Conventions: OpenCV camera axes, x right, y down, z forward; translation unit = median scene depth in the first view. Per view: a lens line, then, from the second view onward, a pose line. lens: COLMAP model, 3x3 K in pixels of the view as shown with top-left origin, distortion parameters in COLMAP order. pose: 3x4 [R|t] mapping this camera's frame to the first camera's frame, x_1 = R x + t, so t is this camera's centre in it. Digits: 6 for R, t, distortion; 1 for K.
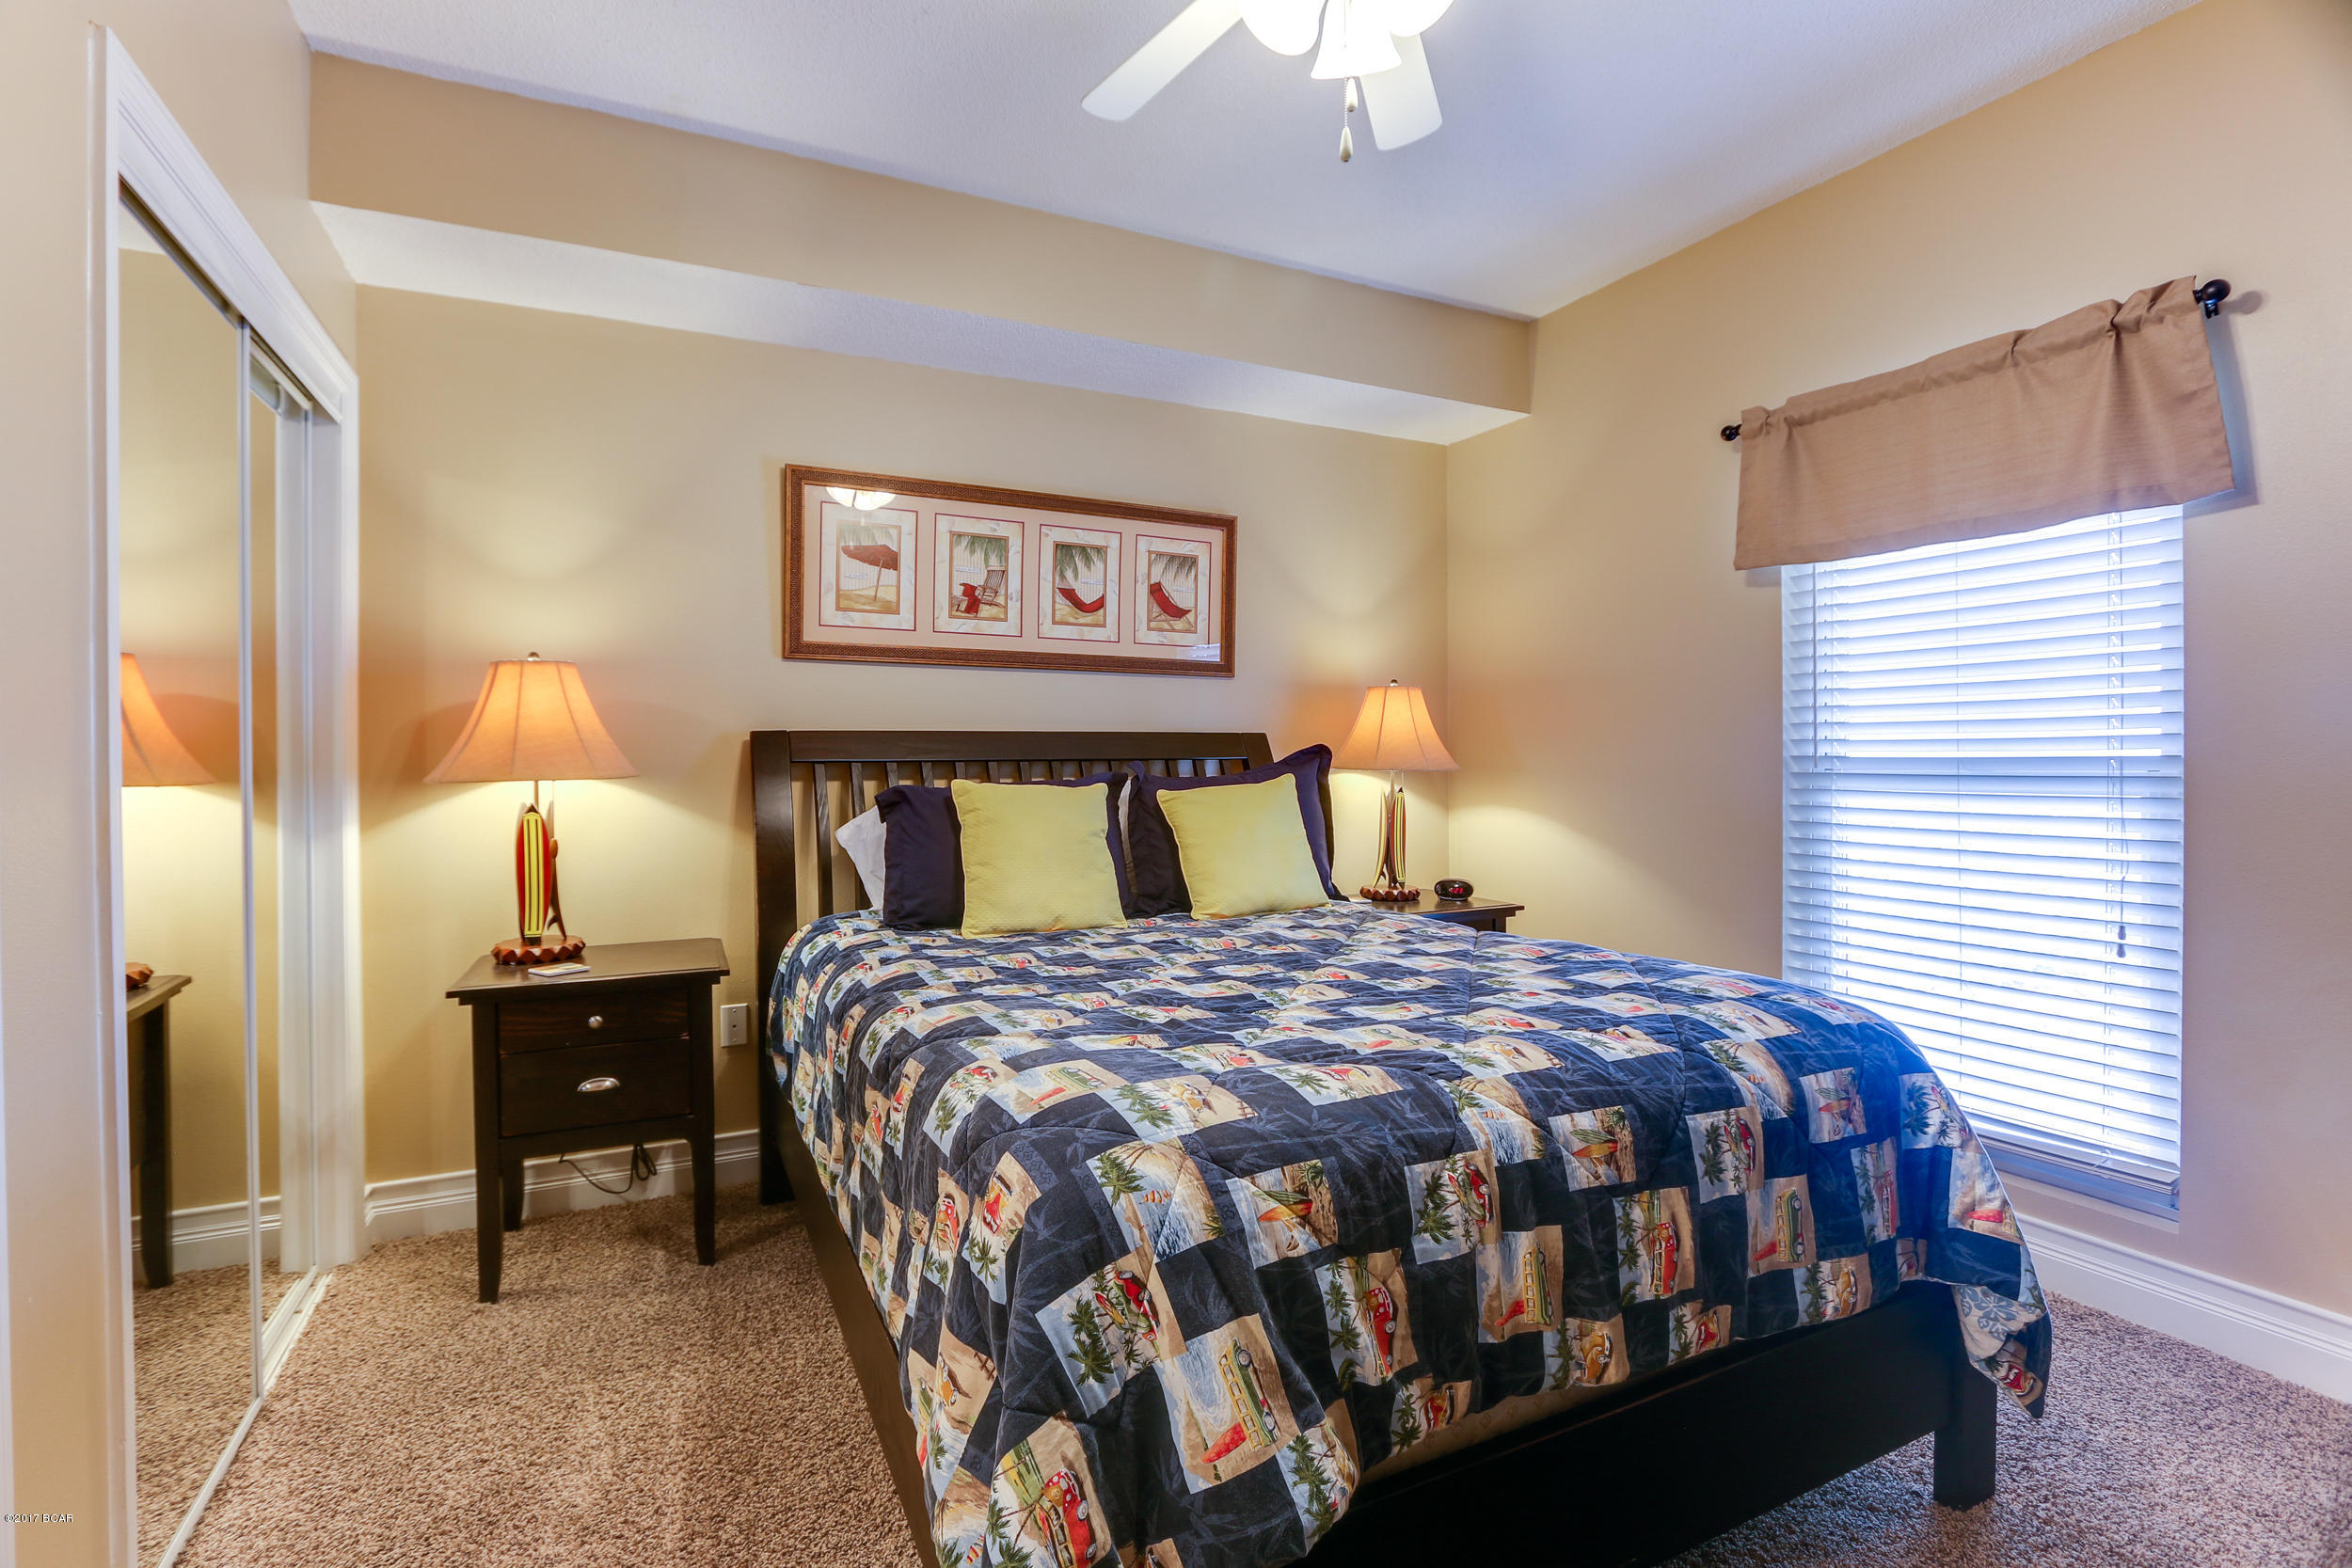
lens RADIAL K [[1095.2, 0, 1158.7], [0, 1095.2, 769.5], [0, 0, 1]] dist [-0.020080, 0.002739]
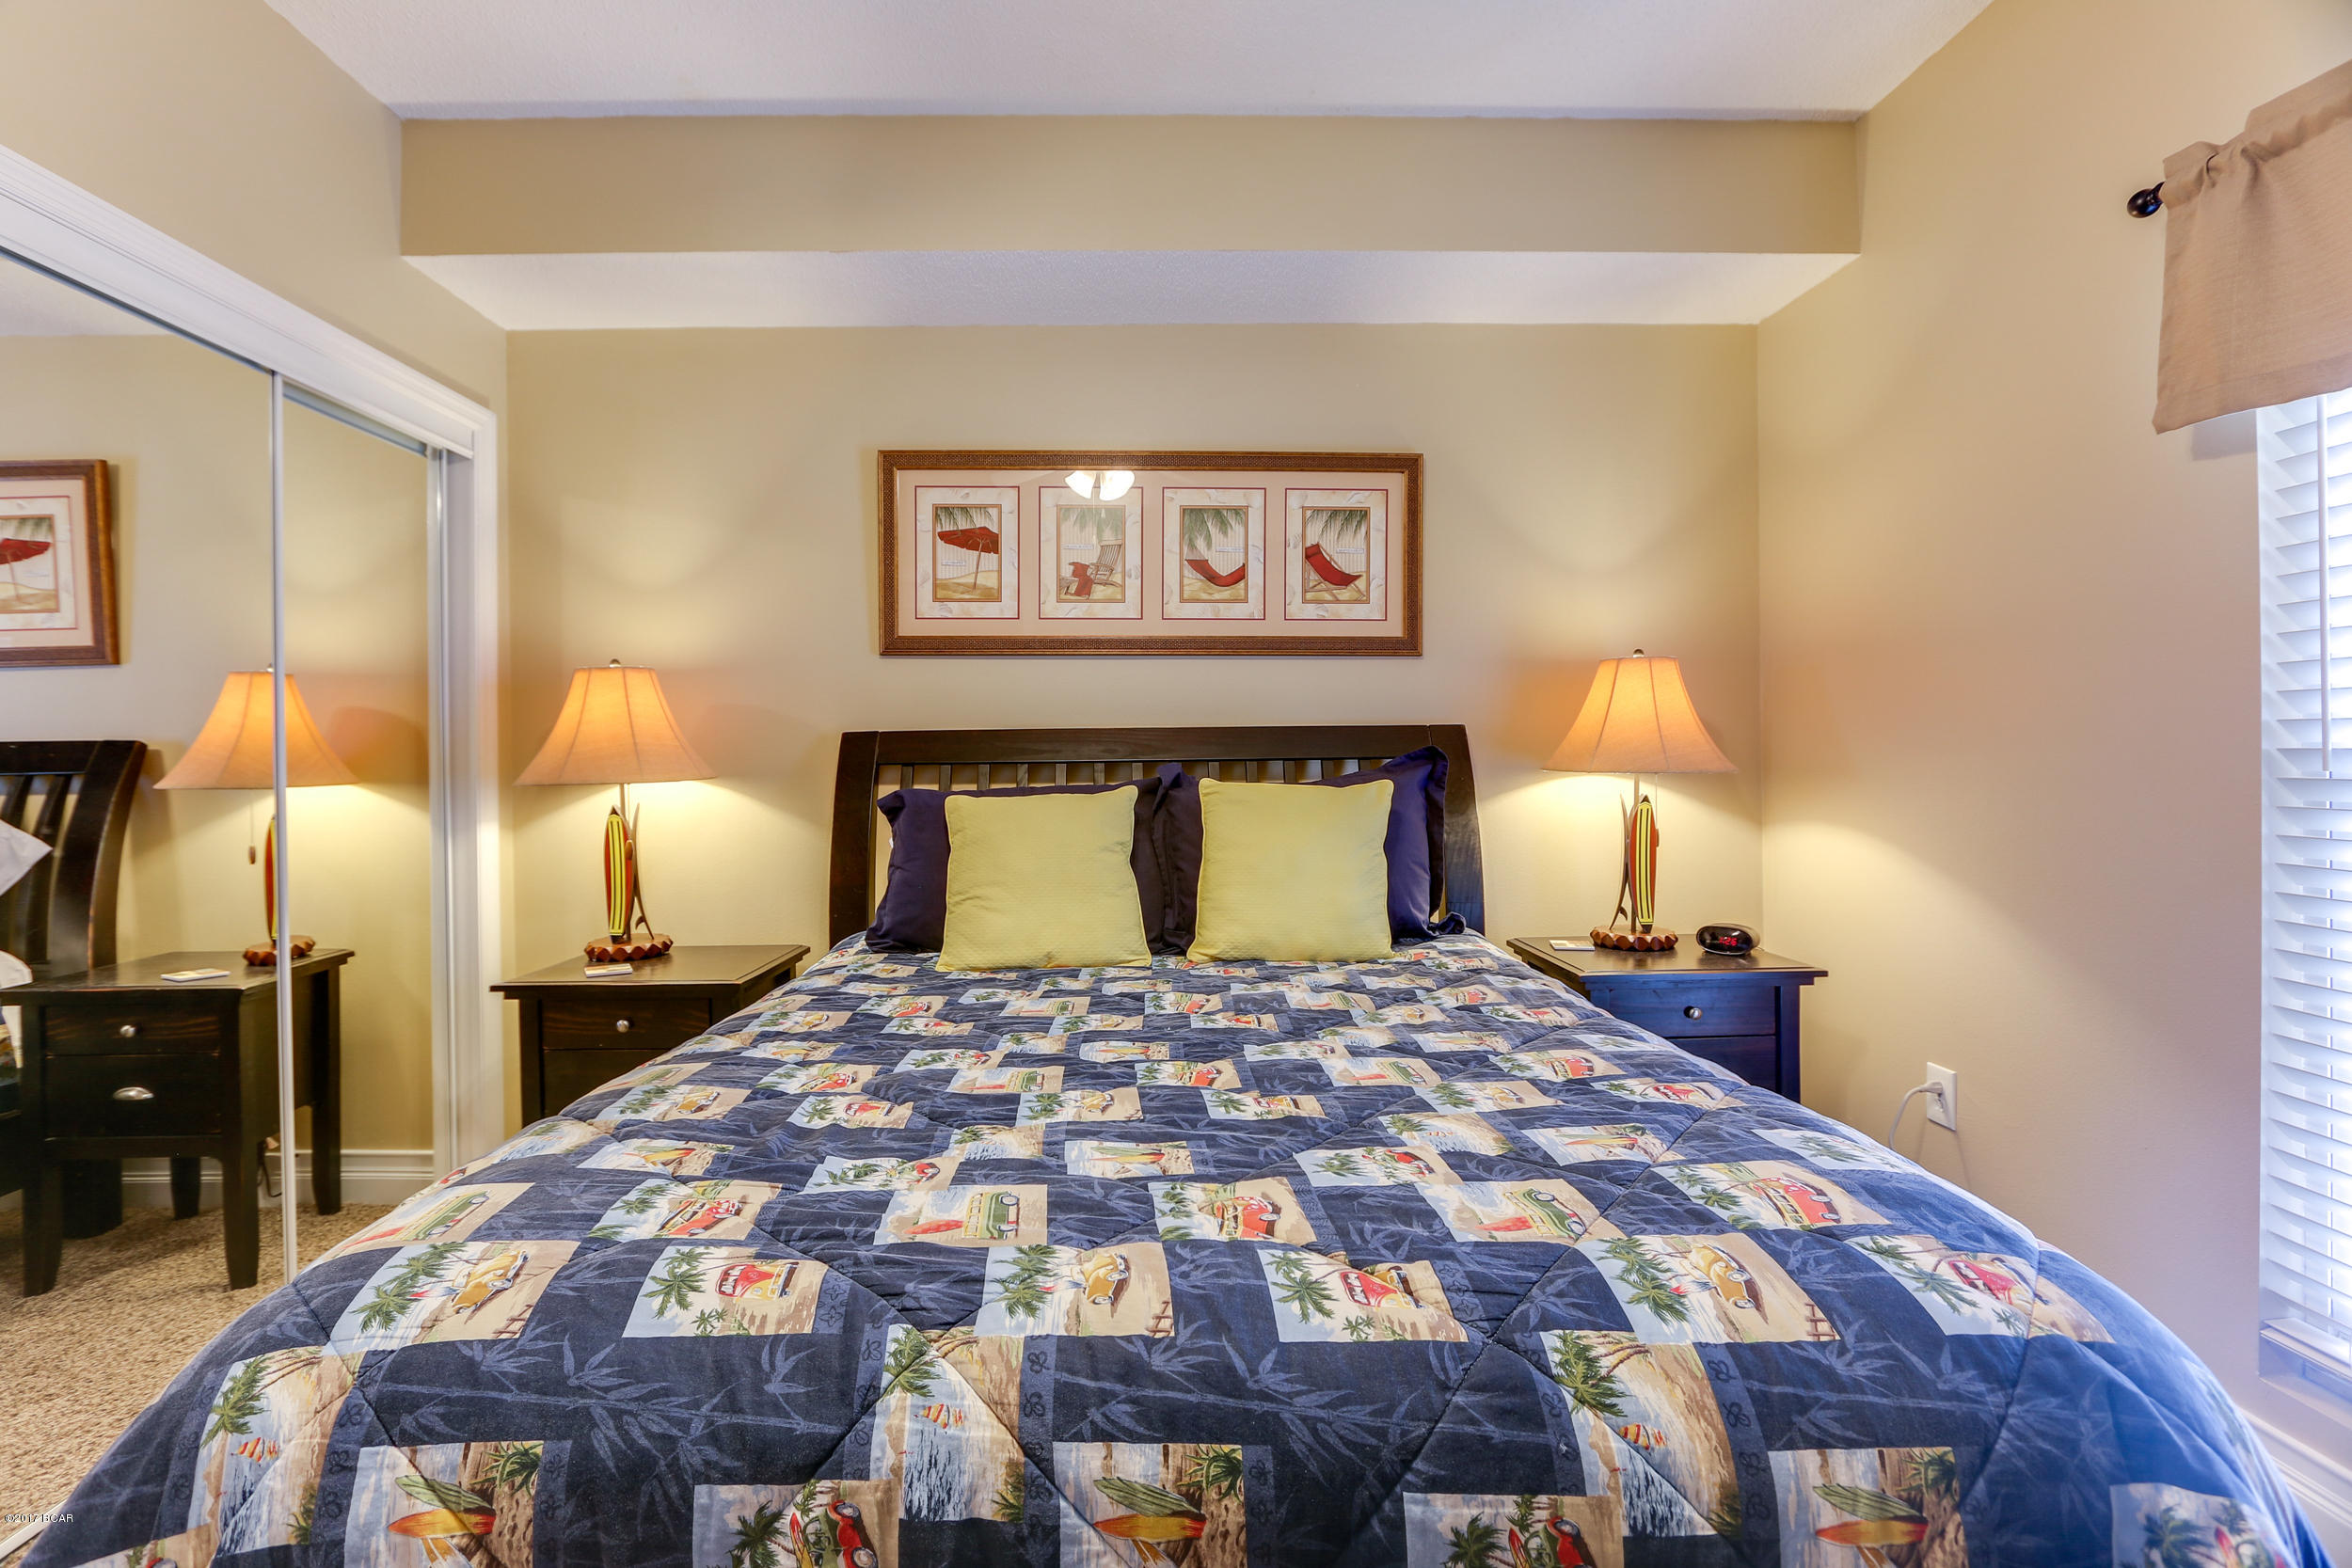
lens RADIAL K [[1095.2, 0, 1154.1], [0, 1095.2, 768.0], [0, 0, 1]] dist [-0.020080, 0.002739]
pose [[0.907805, -0.001799, -0.419389, 0.314232], [0.001772, 0.999998, -0.000453, -0.003460], [0.419389, -0.000332, 0.907806, 0.273876]]
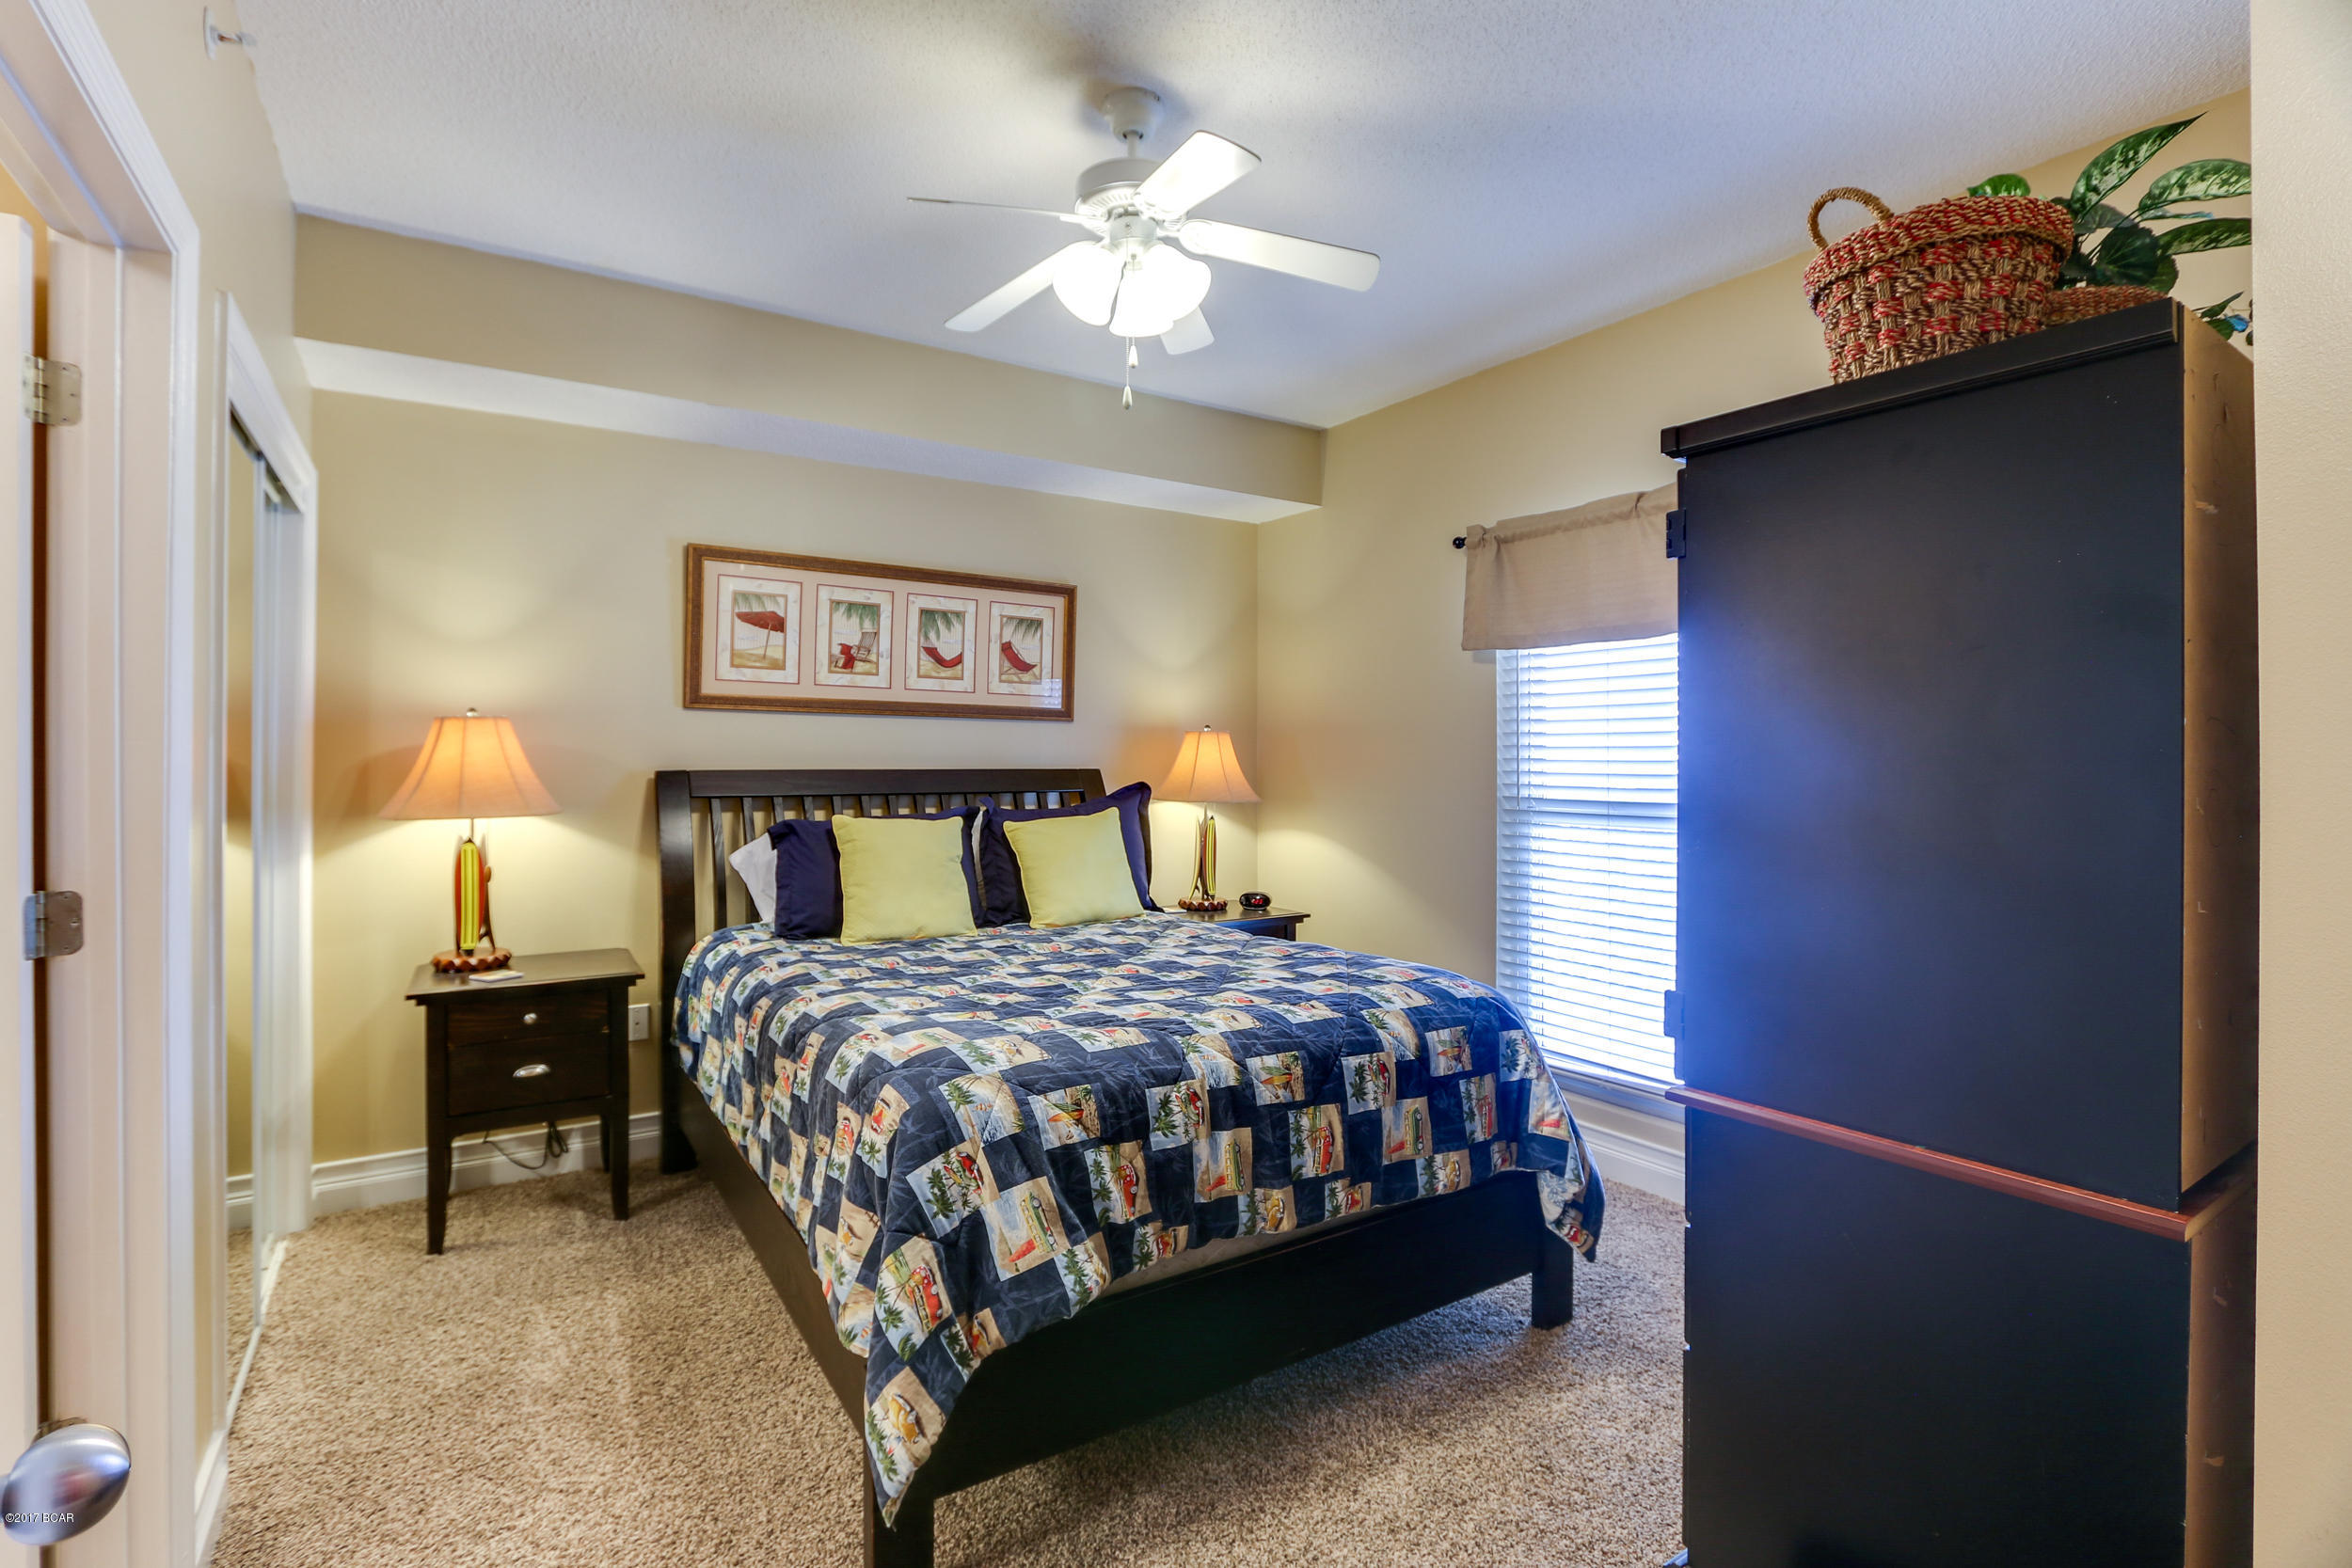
lens RADIAL K [[1104.0, 0, 1156.8], [0, 1104.0, 757.7], [0, 0, 1]] dist [-0.022400, 0.005459]
pose [[0.992819, 0.007997, 0.119355, 0.022608], [-0.006424, 0.999888, -0.013553, -0.041557], [-0.119450, 0.012689, 0.992759, -0.267363]]
